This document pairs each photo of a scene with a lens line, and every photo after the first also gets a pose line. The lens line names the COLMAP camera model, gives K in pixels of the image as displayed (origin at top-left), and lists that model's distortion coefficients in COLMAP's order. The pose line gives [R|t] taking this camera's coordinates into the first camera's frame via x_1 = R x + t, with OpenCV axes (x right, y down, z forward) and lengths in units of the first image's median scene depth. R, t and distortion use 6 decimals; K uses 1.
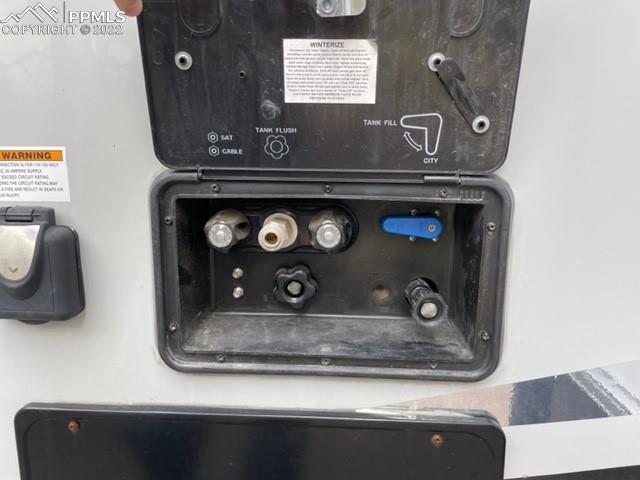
lens RADIAL K [[496.5, 0, 321.9], [0, 496.5, 242.1], [0, 0, 1]] dist [0.003328, -0.003593]
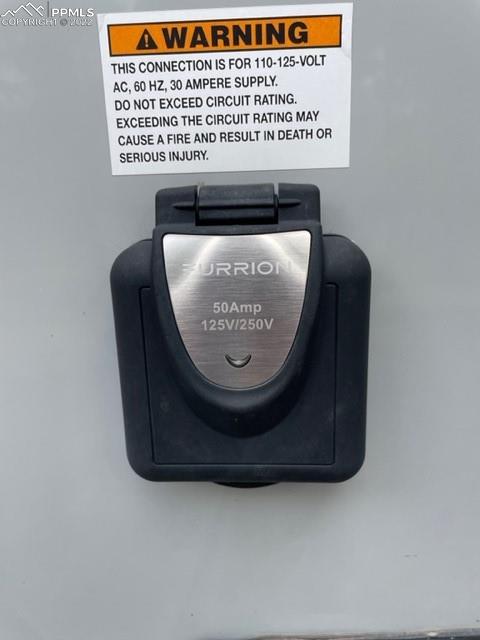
lens RADIAL K [[496.5, 0, 238.3], [0, 496.5, 318.6], [0, 0, 1]] dist [0.003328, -0.003593]
pose [[0.998713, -0.040709, 0.030267, -0.608805], [0.037709, 0.994872, 0.093848, -0.007265], [-0.033932, -0.092586, 0.995126, 0.628825]]
